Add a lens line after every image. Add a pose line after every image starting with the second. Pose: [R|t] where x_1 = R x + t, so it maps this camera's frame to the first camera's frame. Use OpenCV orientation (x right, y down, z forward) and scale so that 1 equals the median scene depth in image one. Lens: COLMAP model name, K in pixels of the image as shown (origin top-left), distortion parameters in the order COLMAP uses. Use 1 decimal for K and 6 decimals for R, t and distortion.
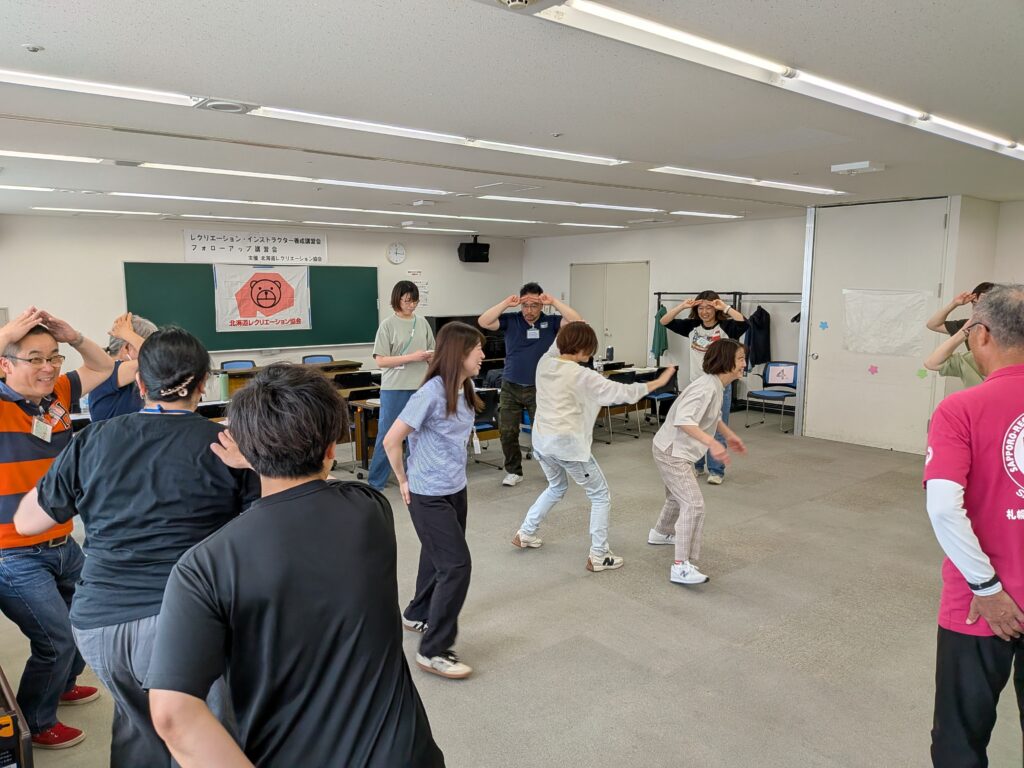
lens RADIAL K [[737.3, 0, 494.7], [0, 737.3, 394.5], [0, 0, 1]] dist [0.075577, -0.124449]
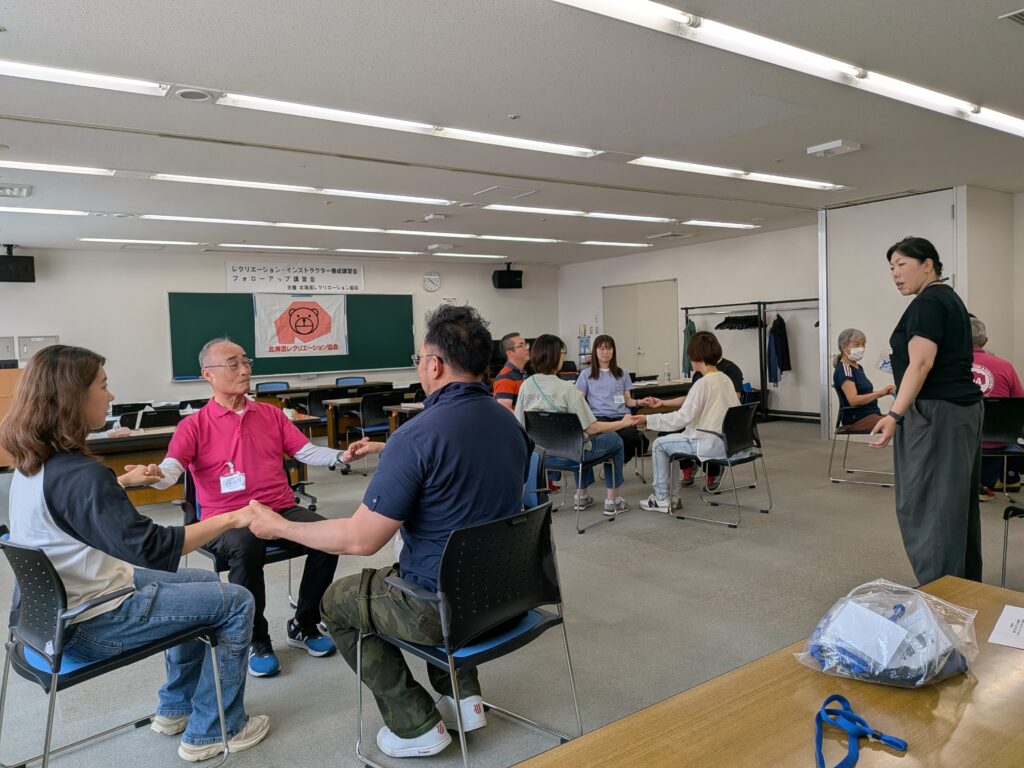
lens RADIAL K [[734.7, 0, 512.9], [0, 734.7, 374.0], [0, 0, 1]] dist [0.088449, -0.159513]
pose [[0.997126, -0.027531, -0.070585, 0.058253], [0.020623, 0.995091, -0.096790, 0.046438], [0.072903, 0.095056, 0.992799, -0.004596]]
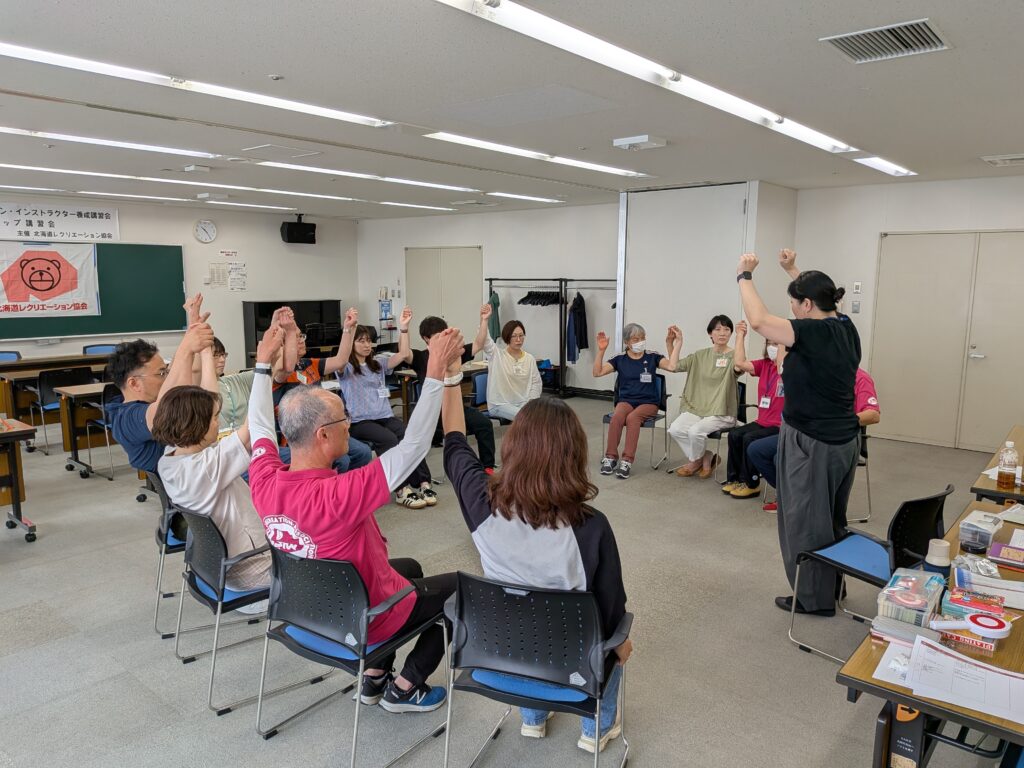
lens RADIAL K [[732.8, 0, 513.4], [0, 732.8, 393.8], [0, 0, 1]] dist [0.078196, -0.127975]
pose [[0.982559, -0.019568, 0.184918, 0.074144], [0.017321, 0.999755, 0.013758, 0.001321], [-0.185142, -0.010315, 0.982658, 0.047032]]
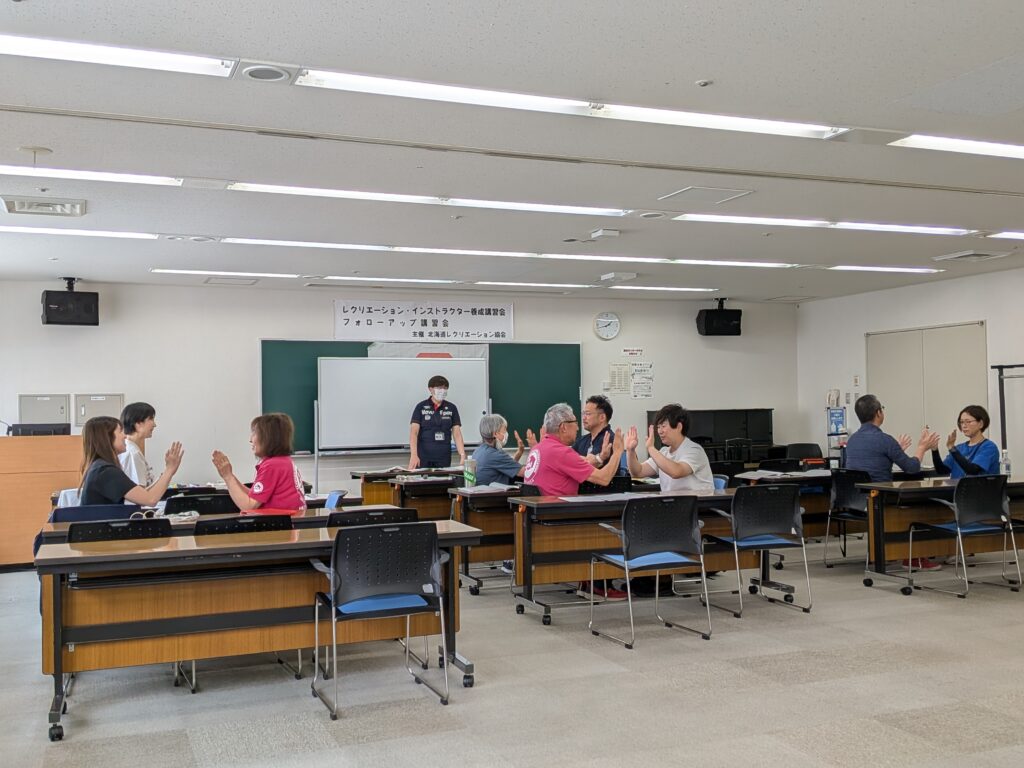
lens RADIAL K [[1037.9, 0, 512.0], [0, 1037.9, 384.0], [0, 0, 1]] dist [0.087211, -0.124304]
pose [[0.959520, -0.020060, -0.280924, 0.073699], [-0.028281, 0.985556, -0.166971, 0.046452], [0.280216, 0.168157, 0.945094, 0.012462]]
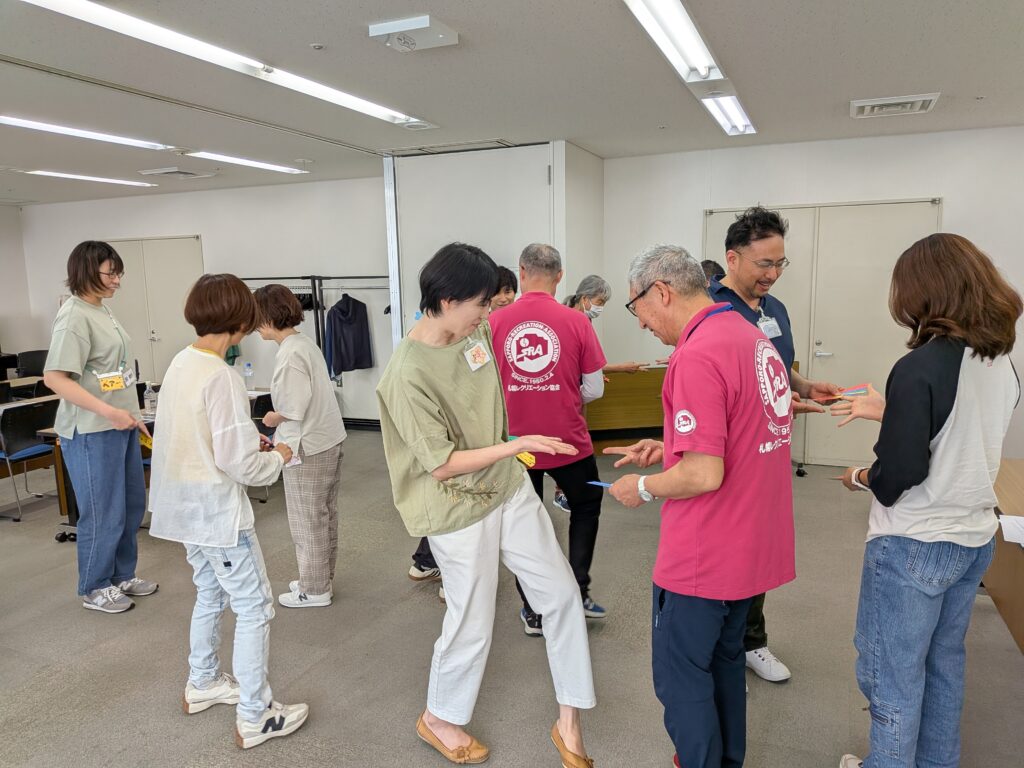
lens RADIAL K [[732.8, 0, 513.4], [0, 732.8, 393.8], [0, 0, 1]] dist [0.078196, -0.127975]
pose [[0.878426, -0.089985, 0.469330, 0.136411], [0.086700, 0.995822, 0.028655, -0.022991], [-0.469948, 0.015520, 0.882558, 0.244809]]
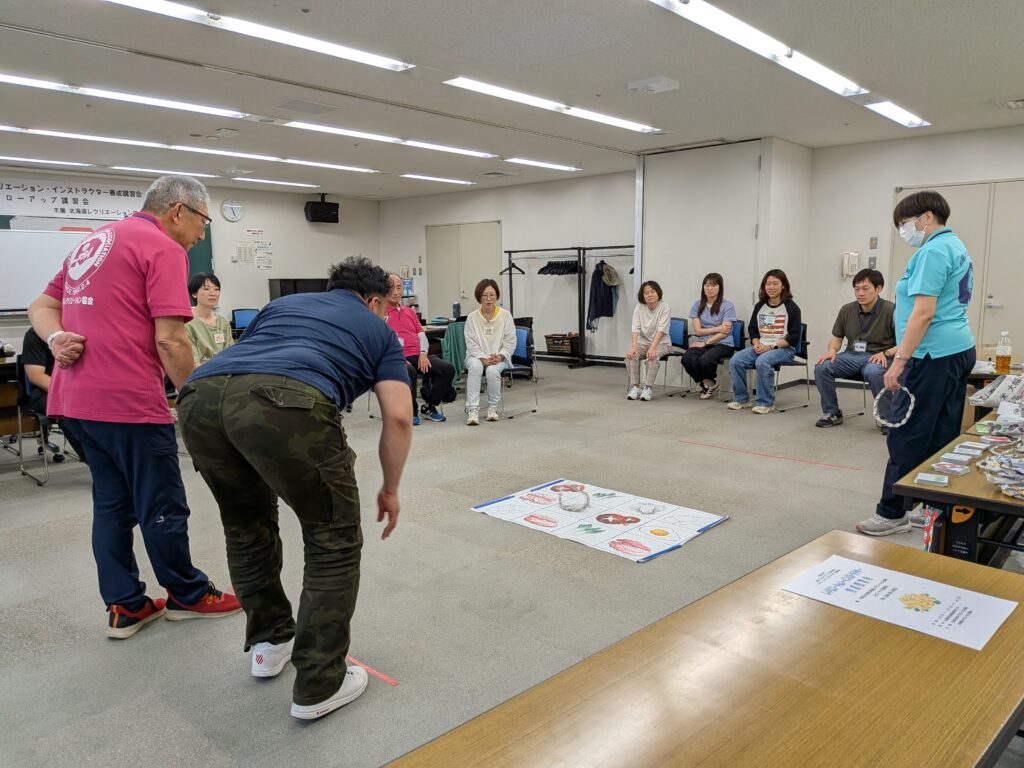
lens RADIAL K [[732.8, 0, 513.4], [0, 732.8, 393.8], [0, 0, 1]] dist [0.078196, -0.127975]
pose [[0.987083, -0.030500, 0.157279, 0.070120], [0.029091, 0.999513, 0.011249, 0.044552], [-0.157546, -0.006528, 0.987490, 0.029968]]
